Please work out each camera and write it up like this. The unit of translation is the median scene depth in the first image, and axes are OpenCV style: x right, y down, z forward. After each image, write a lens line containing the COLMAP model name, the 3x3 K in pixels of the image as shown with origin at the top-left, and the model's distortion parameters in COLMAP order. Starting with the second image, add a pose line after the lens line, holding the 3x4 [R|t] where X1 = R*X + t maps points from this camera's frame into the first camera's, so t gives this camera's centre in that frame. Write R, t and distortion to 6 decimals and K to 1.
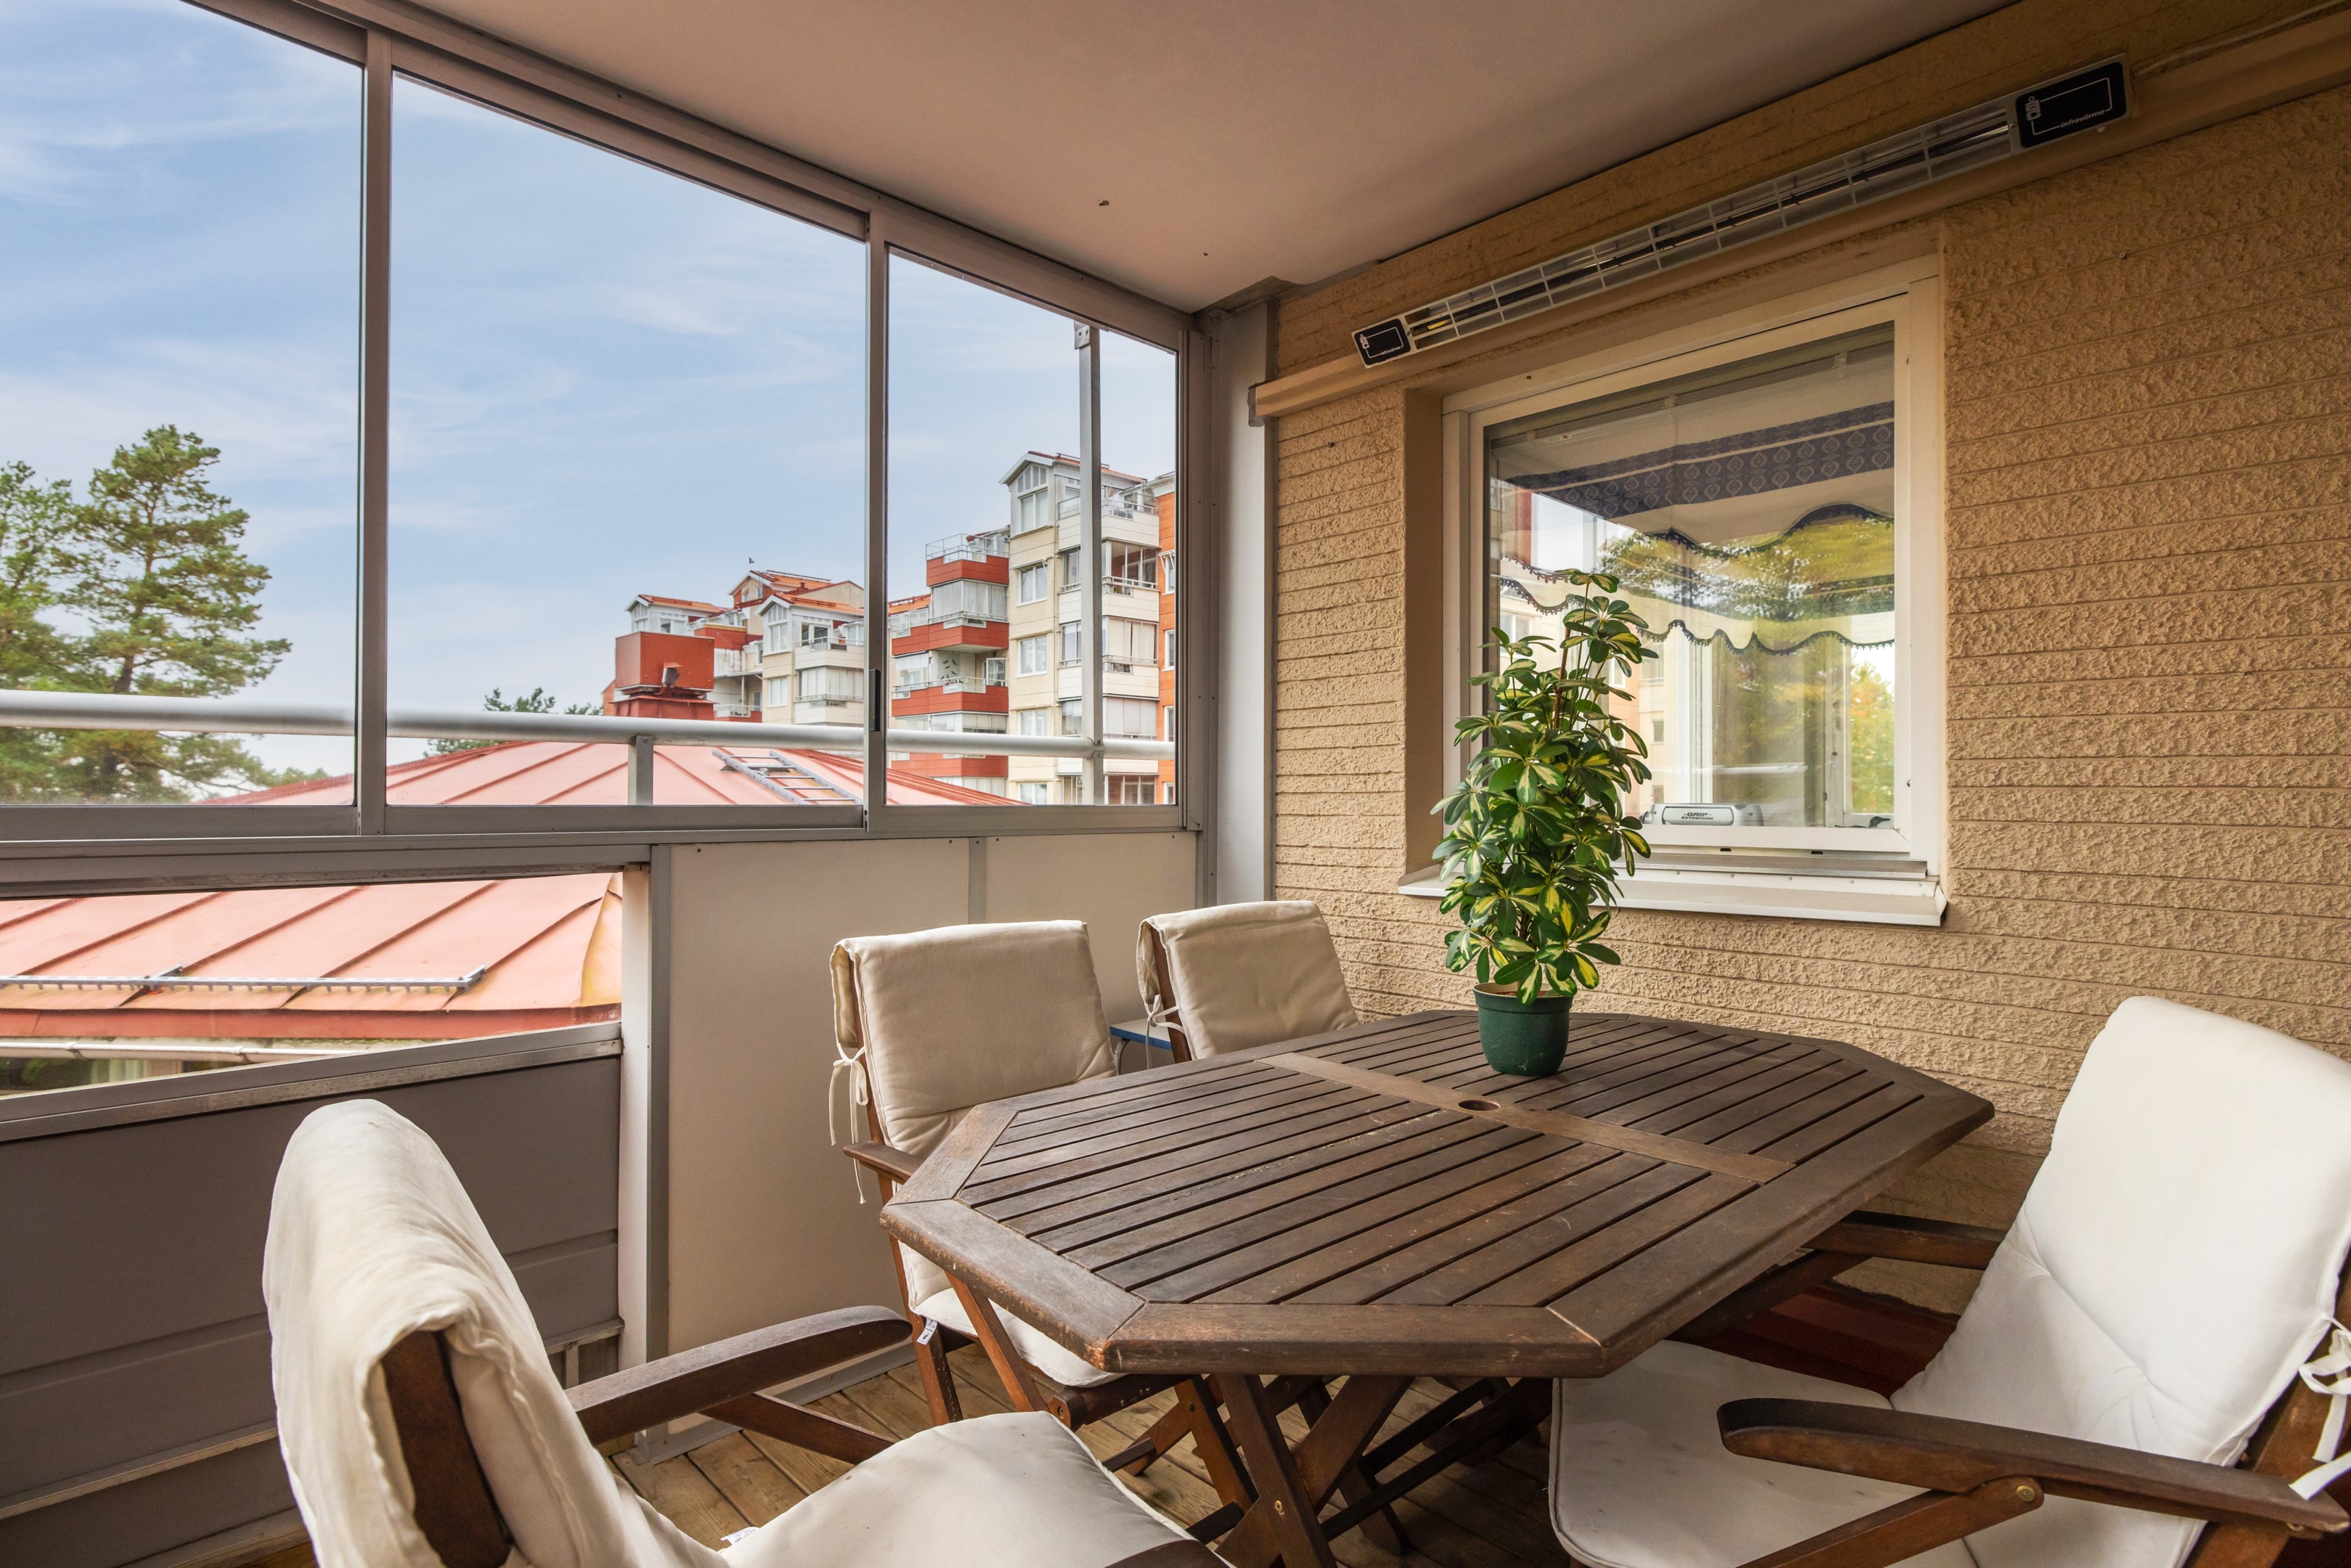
lens RADIAL K [[1199.9, 0, 1175.5], [0, 1199.9, 784.0], [0, 0, 1]] dist [0.000126, -0.000047]
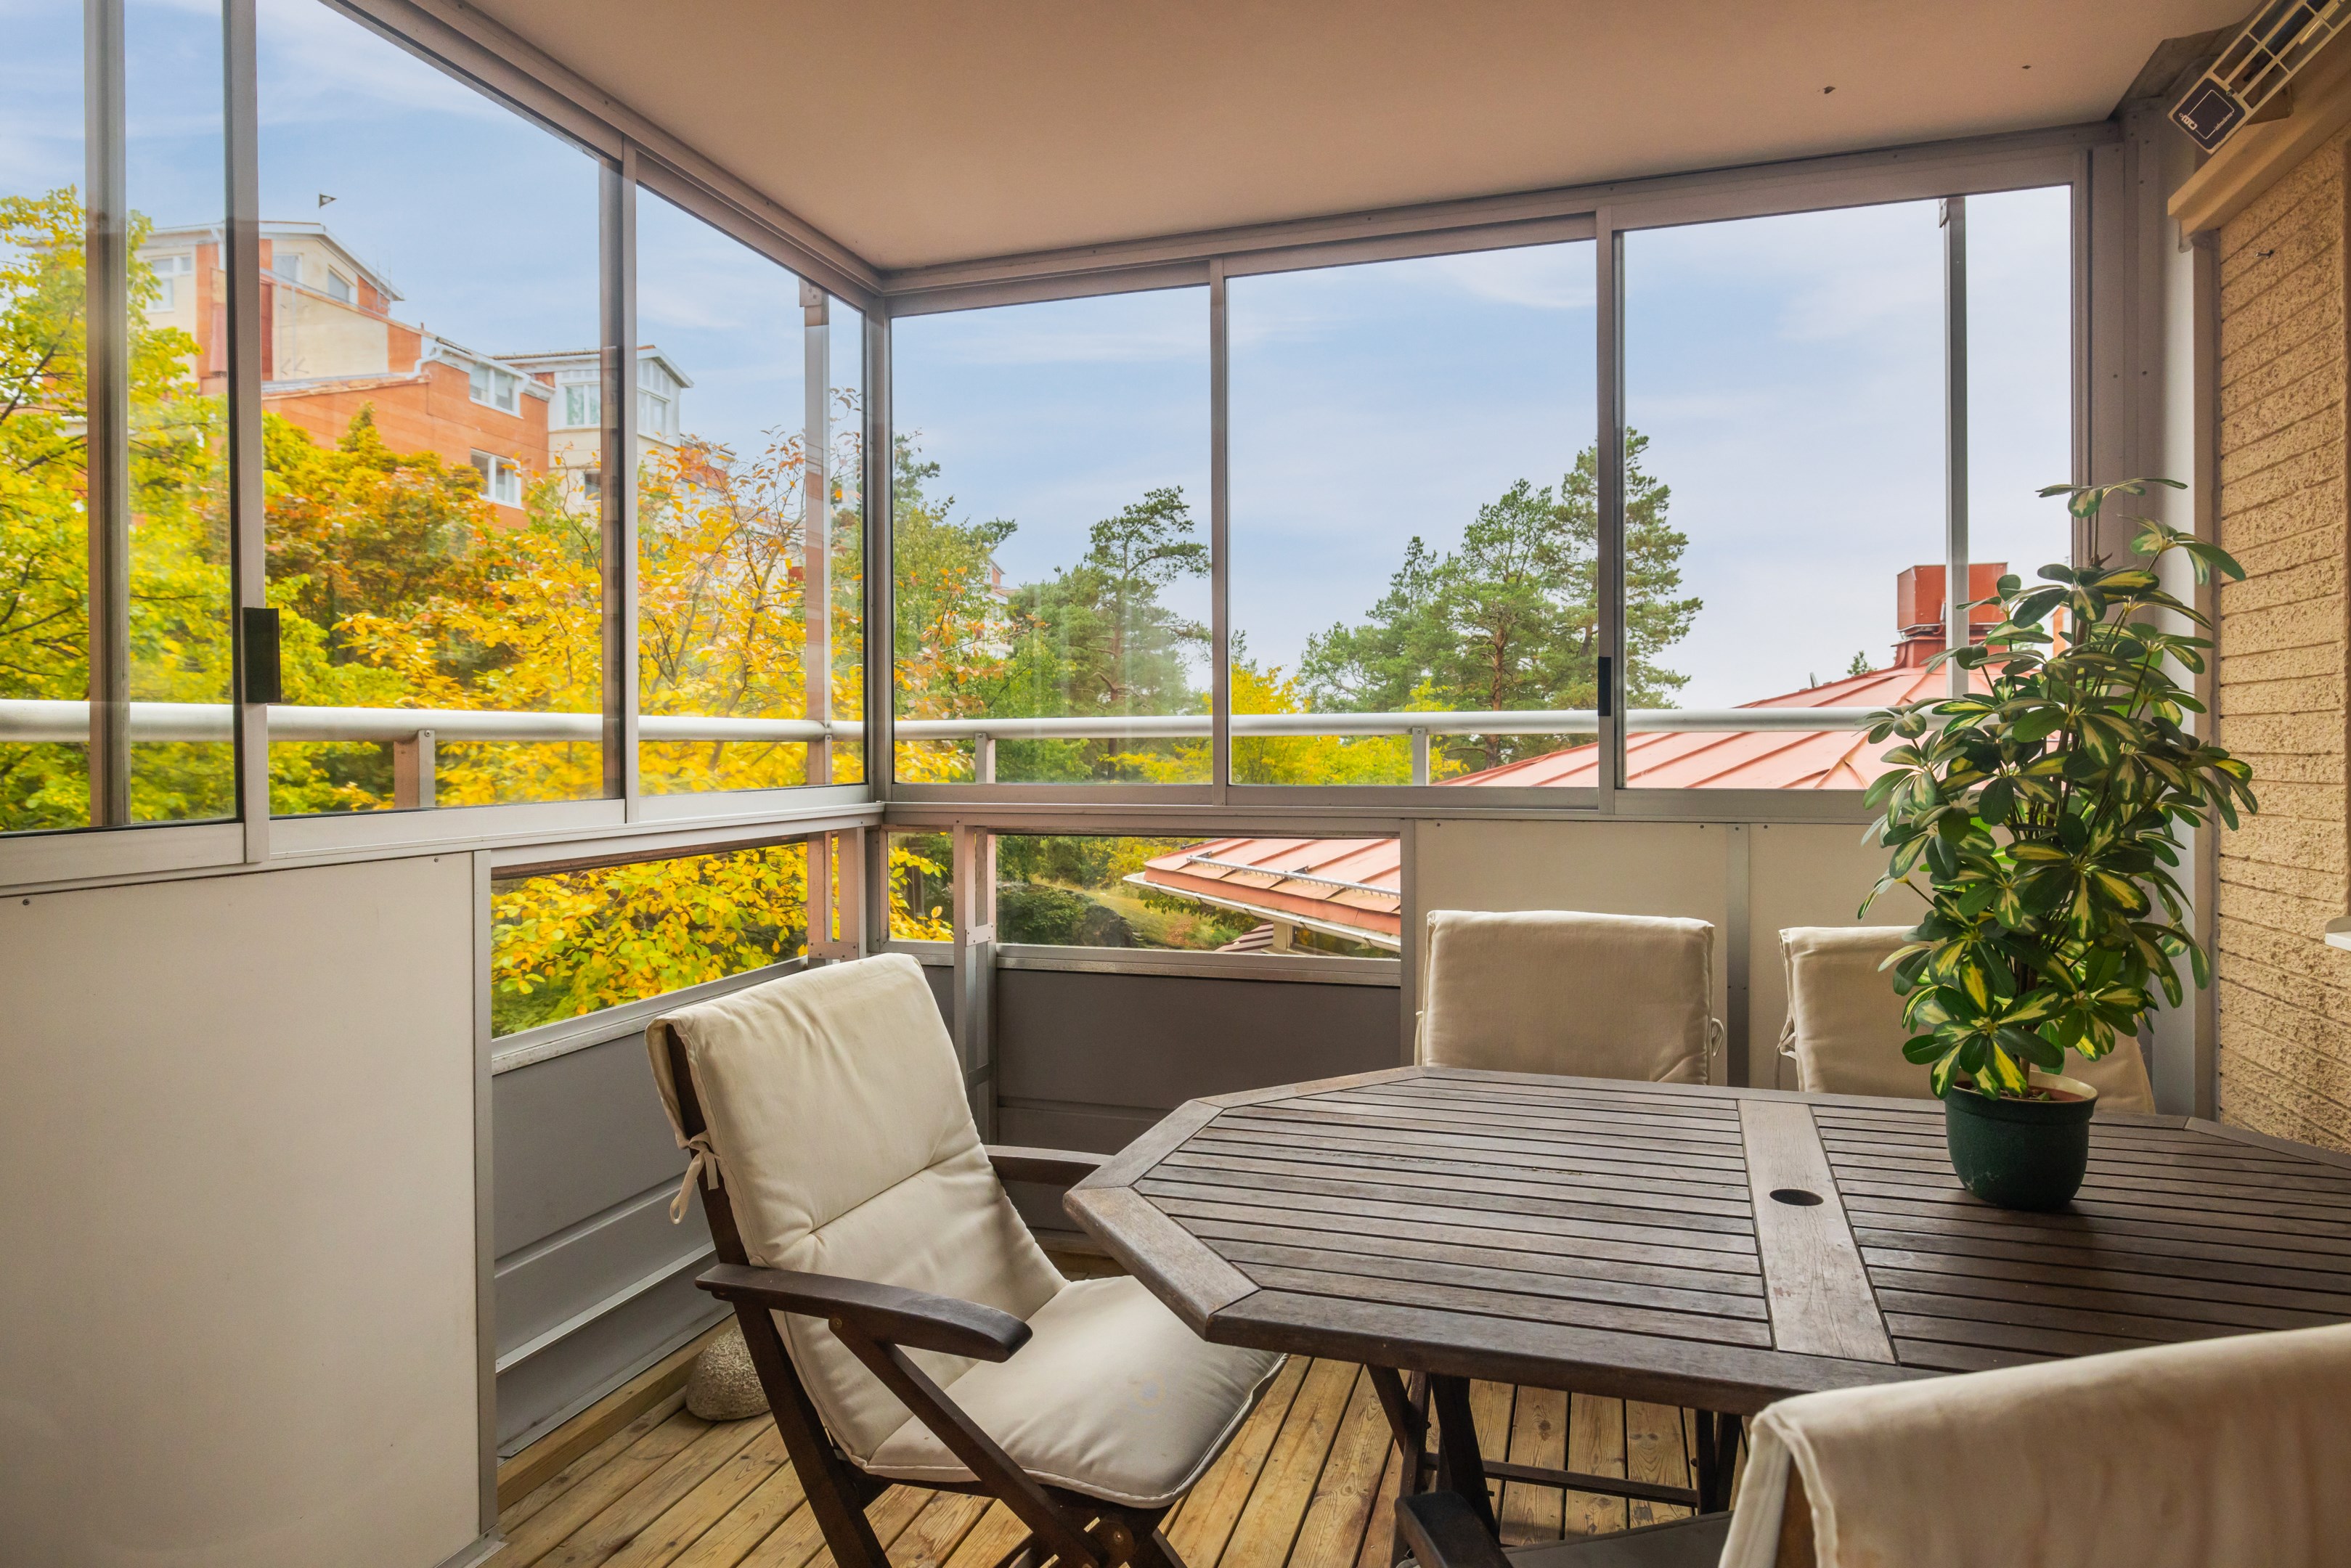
lens RADIAL K [[1308.4, 0, 1189.1], [0, 1308.4, 744.5], [0, 0, 1]] dist [-0.002218, -0.000619]
pose [[0.479117, -0.001434, -0.877750, 0.487351], [0.017354, 0.999819, 0.007840, -0.029644], [0.877579, -0.018989, 0.479055, 0.133043]]
